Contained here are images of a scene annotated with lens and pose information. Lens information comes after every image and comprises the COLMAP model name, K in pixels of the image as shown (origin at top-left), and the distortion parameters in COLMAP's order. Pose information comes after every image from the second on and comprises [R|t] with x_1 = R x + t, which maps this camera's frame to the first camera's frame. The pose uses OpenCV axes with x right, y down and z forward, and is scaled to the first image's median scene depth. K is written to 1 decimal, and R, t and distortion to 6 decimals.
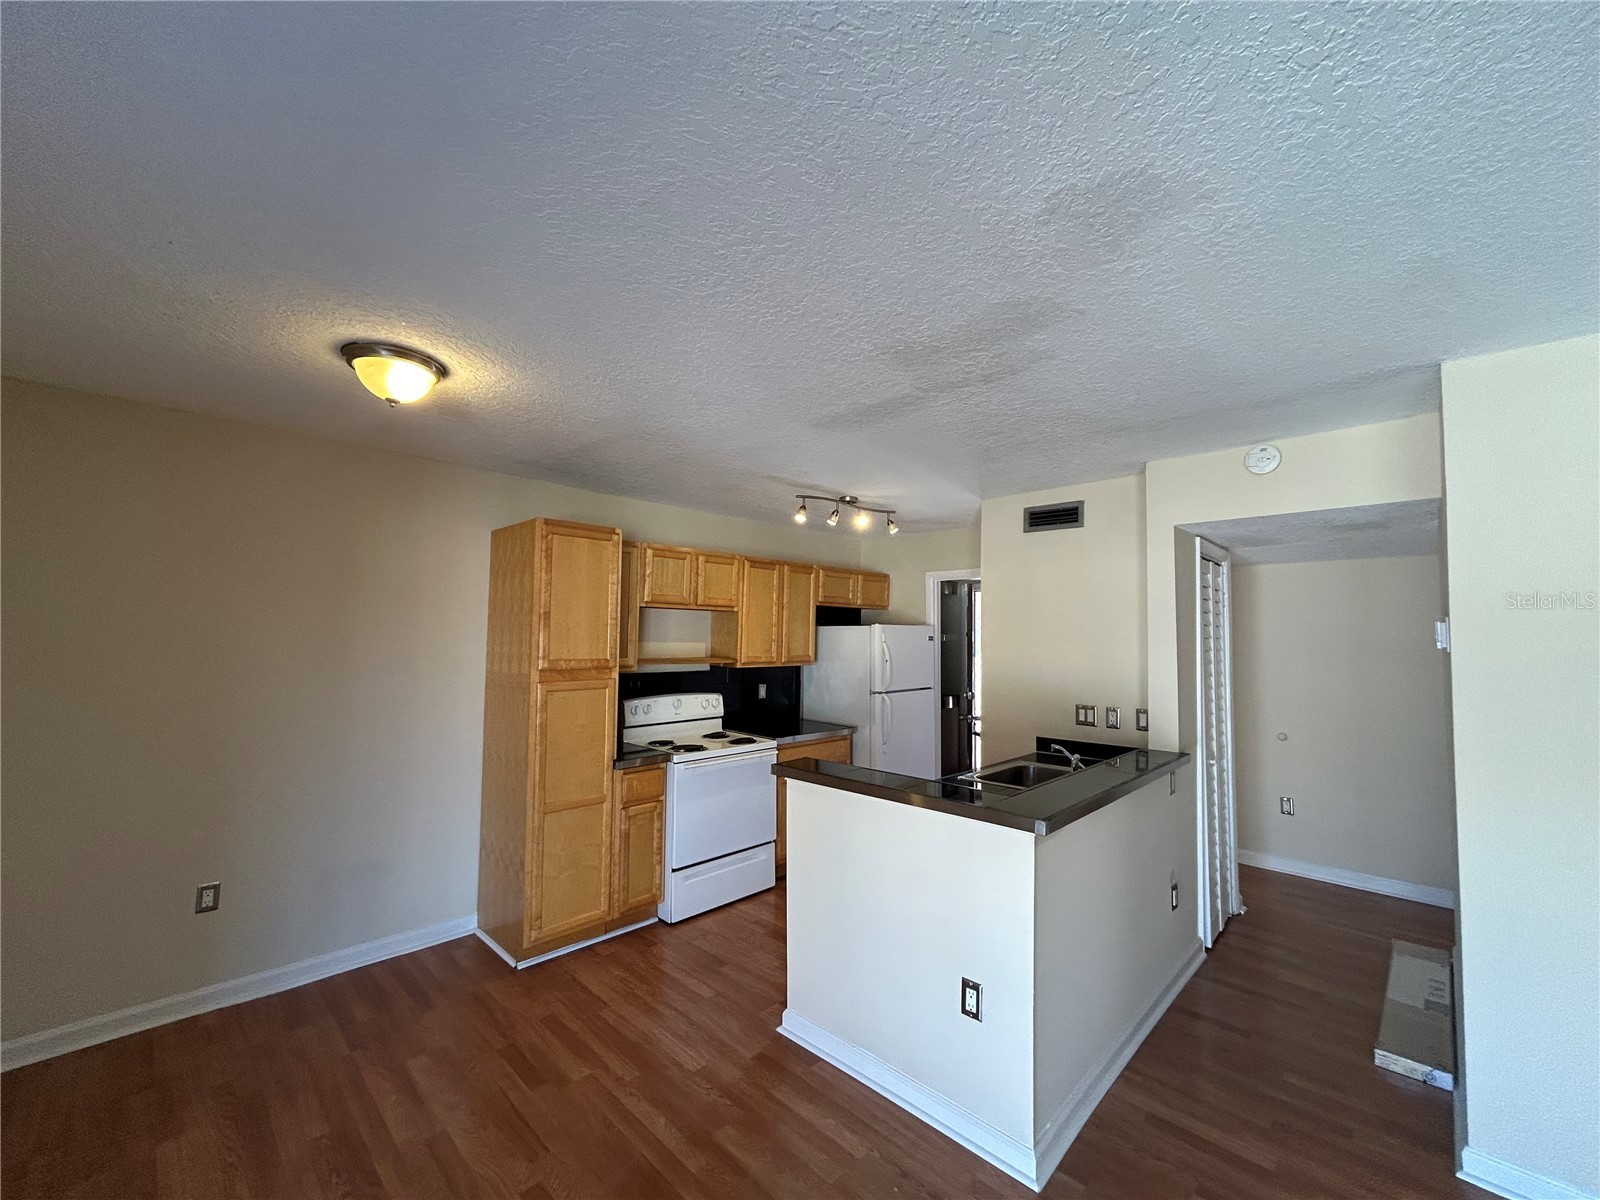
lens RADIAL K [[647.1, 0, 800.0], [0, 647.1, 600.0], [0, 0, 1]] dist [0.000115, 0.000053]
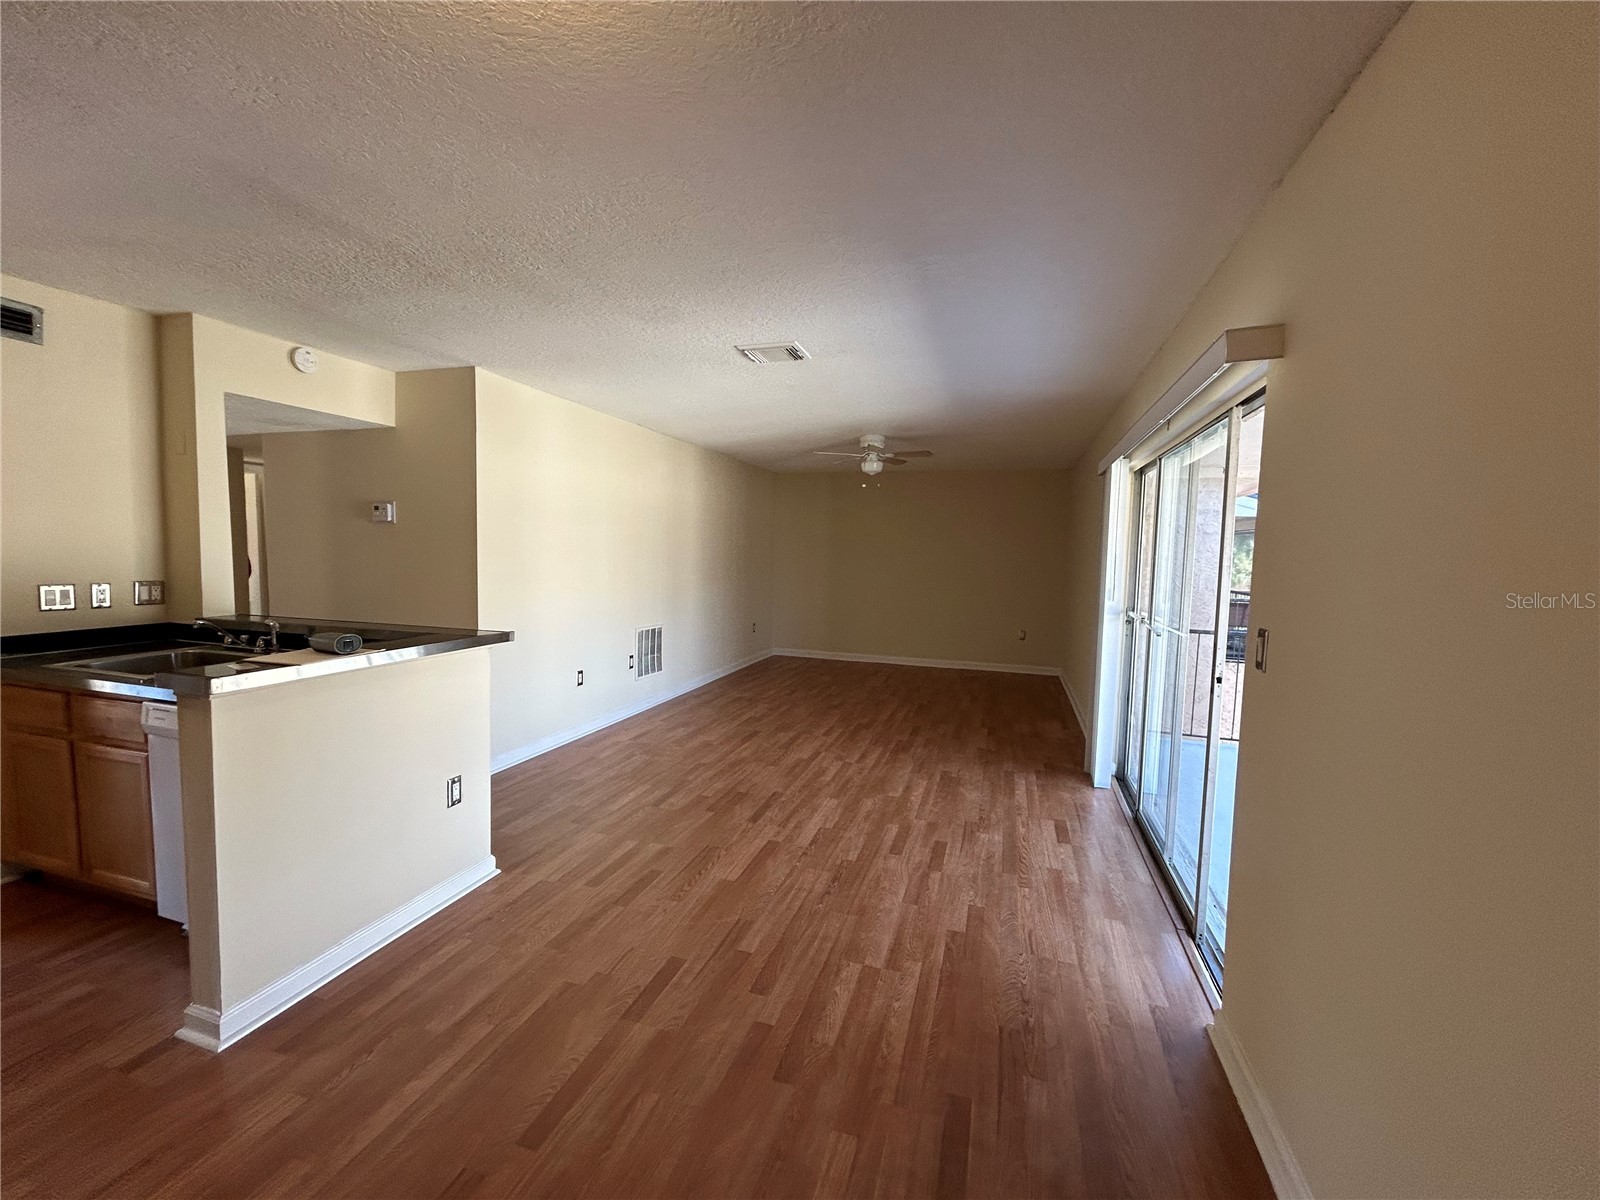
lens RADIAL K [[646.2, 0, 800.0], [0, 646.2, 600.0], [0, 0, 1]] dist [-0.002042, 0.002040]
pose [[-0.451349, -0.091516, 0.887642, -0.688026], [-0.081439, 0.994800, 0.061154, 0.066144], [-0.888624, -0.044687, -0.456455, 0.602221]]
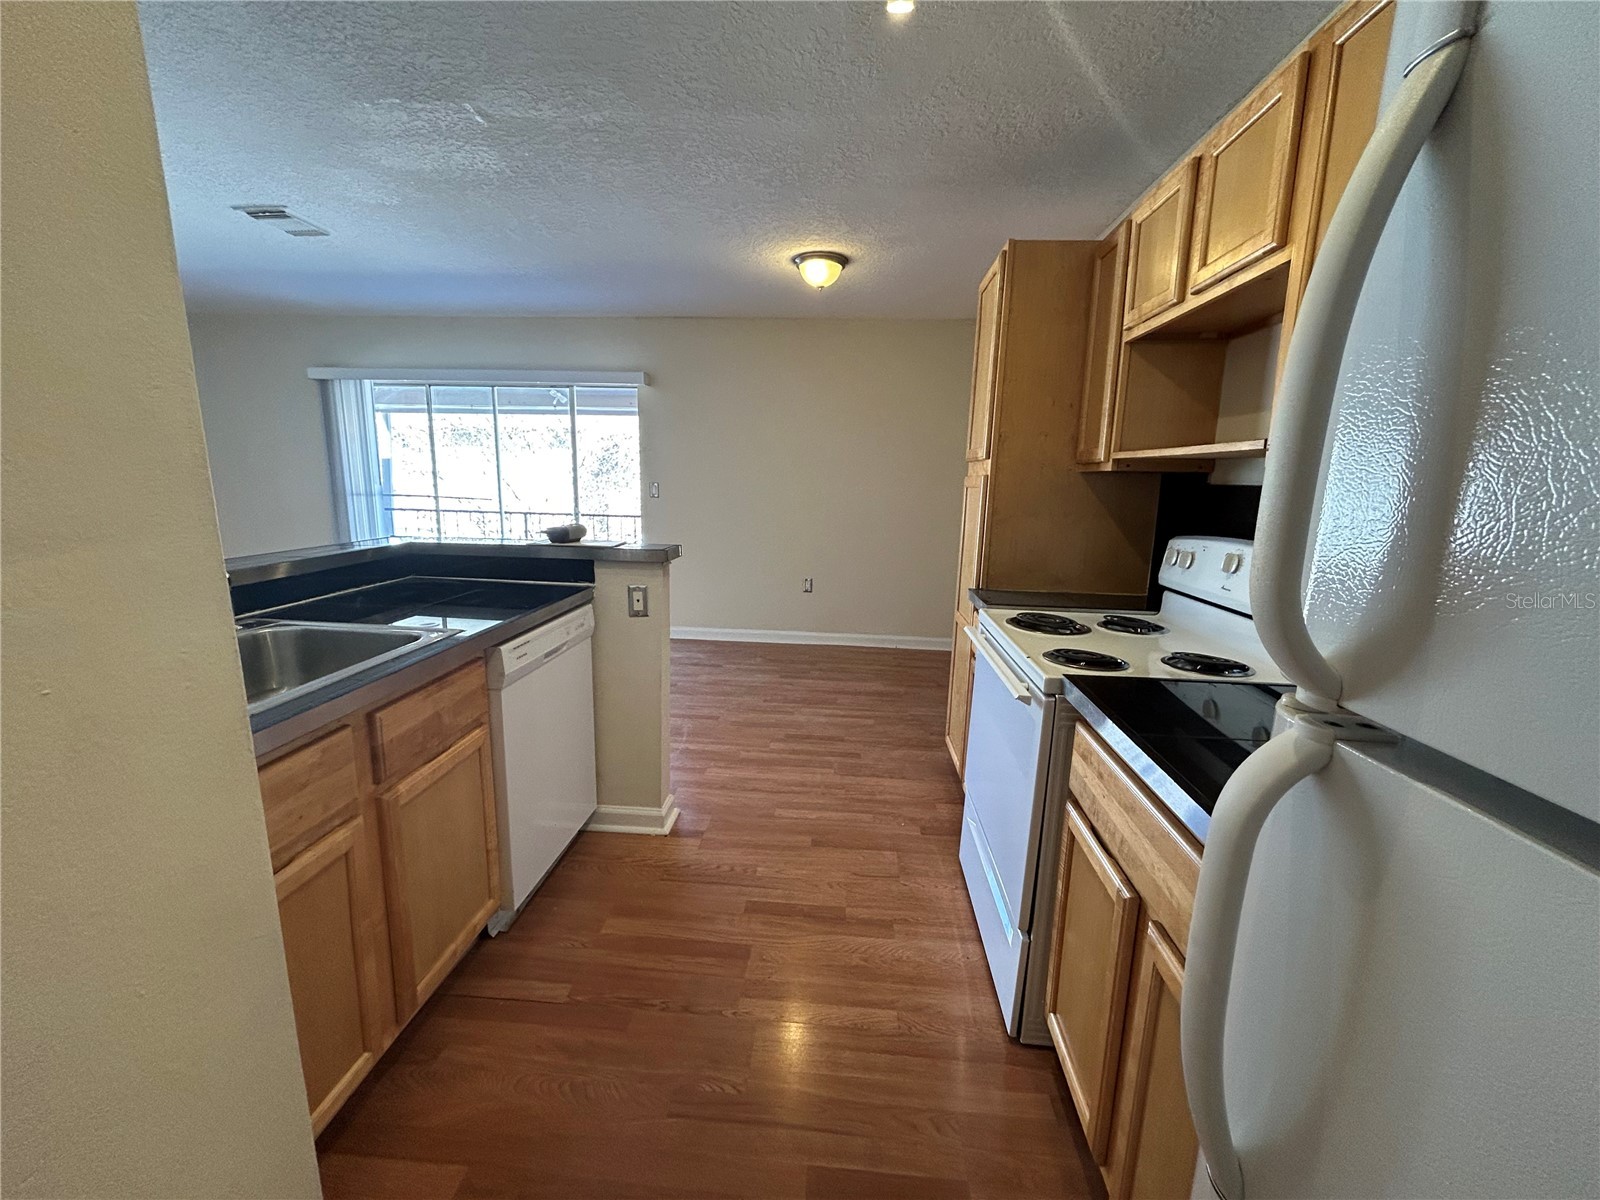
lens RADIAL K [[646.2, 0, 800.0], [0, 646.2, 600.0], [0, 0, 1]] dist [-0.002042, 0.002040]
pose [[-0.762757, 0.091365, -0.640199, 0.327918], [0.002733, 0.990416, 0.138089, 0.160600], [0.646680, 0.103579, -0.755696, 1.410986]]
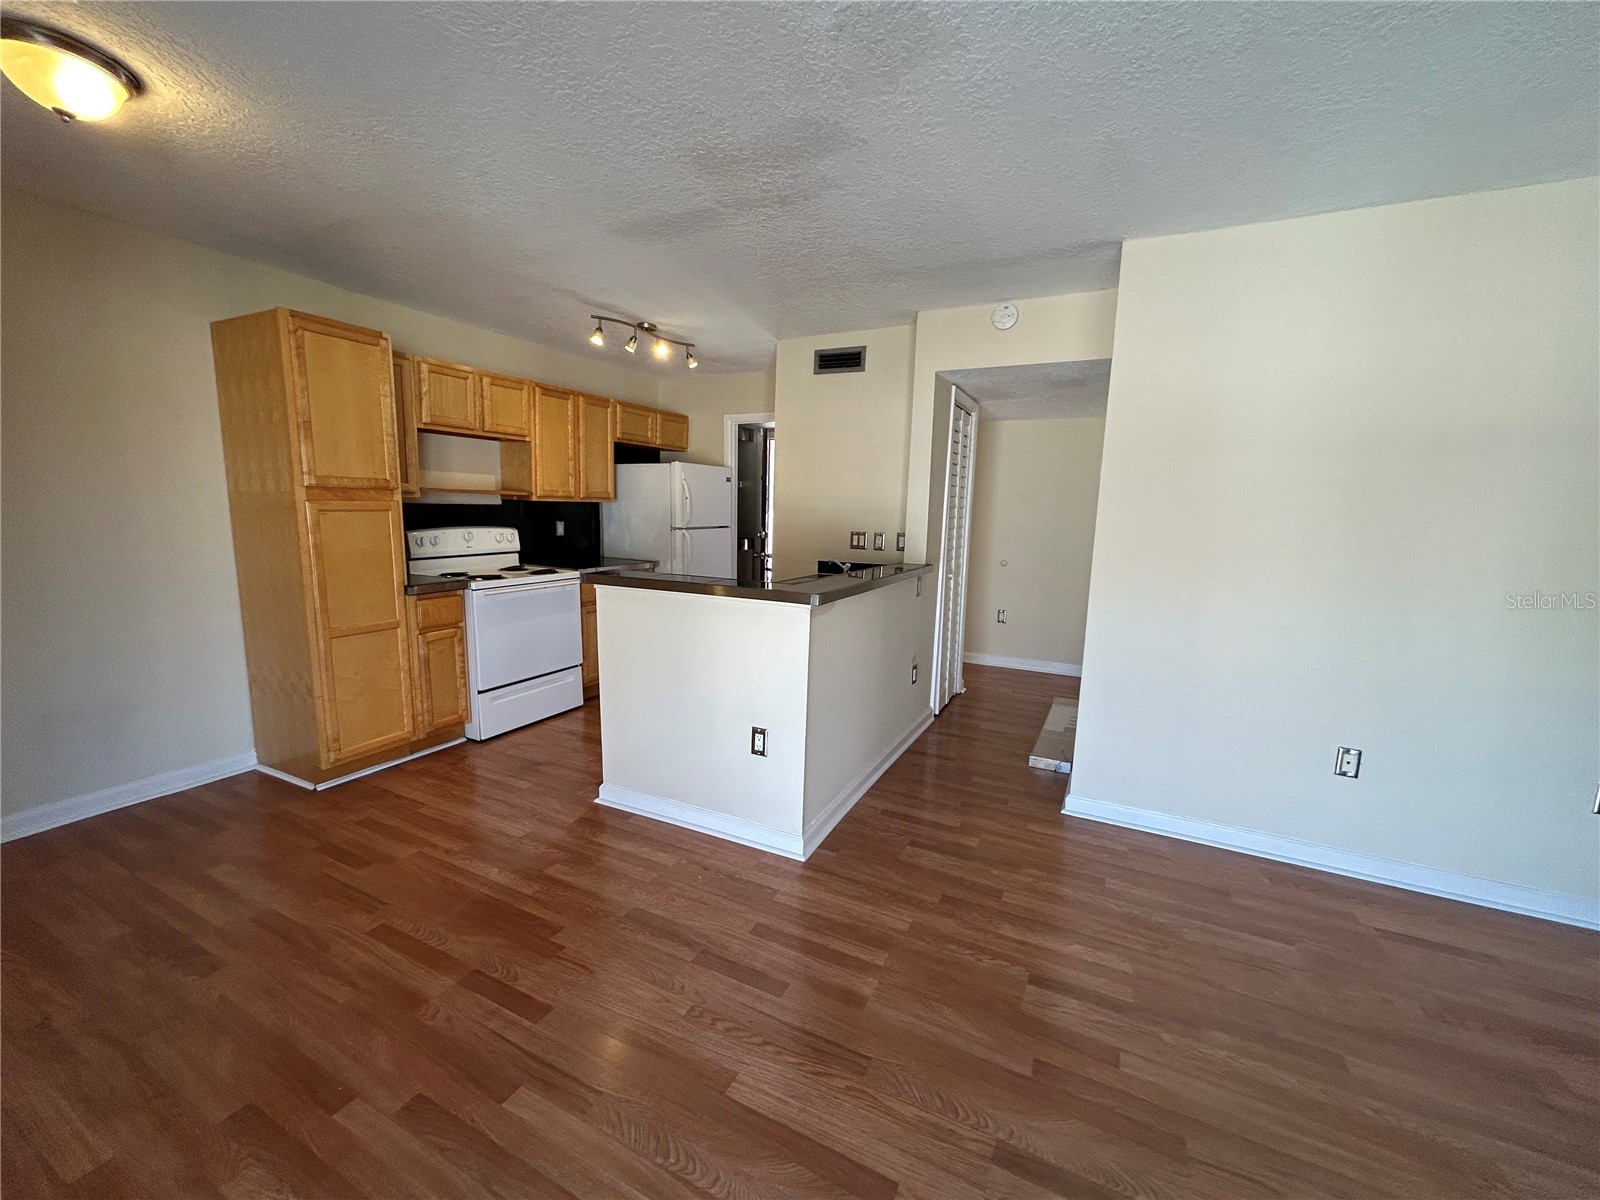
lens RADIAL K [[646.2, 0, 800.0], [0, 646.2, 600.0], [0, 0, 1]] dist [-0.002042, 0.002040]
pose [[0.952164, -0.034285, 0.303657, -0.018905], [-0.029370, 0.978819, 0.202609, 0.054631], [-0.304171, -0.201835, 0.930990, -0.083540]]
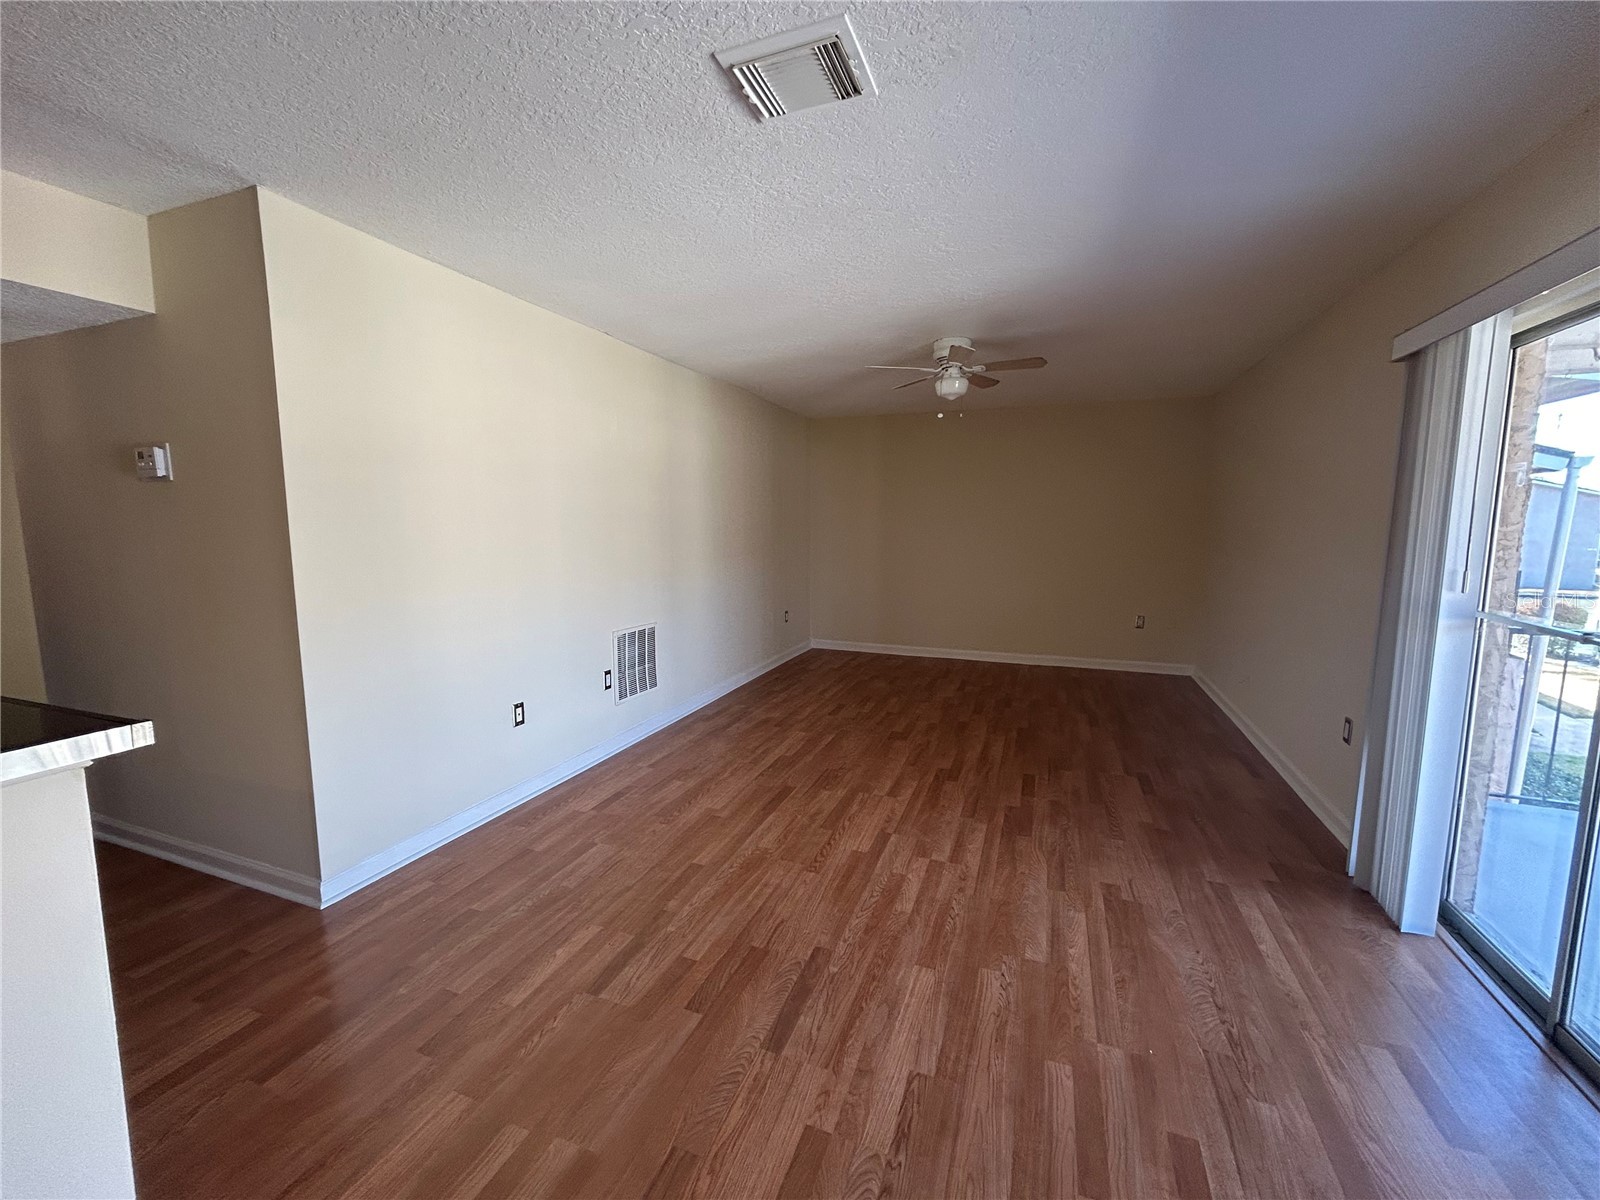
lens RADIAL K [[646.2, 0, 800.0], [0, 646.2, 600.0], [0, 0, 1]] dist [-0.002042, 0.002040]
pose [[-0.400436, -0.125797, 0.907649, -0.213726], [-0.059492, 0.992011, 0.111243, 0.069400], [-0.914391, -0.009452, -0.404721, 0.381001]]
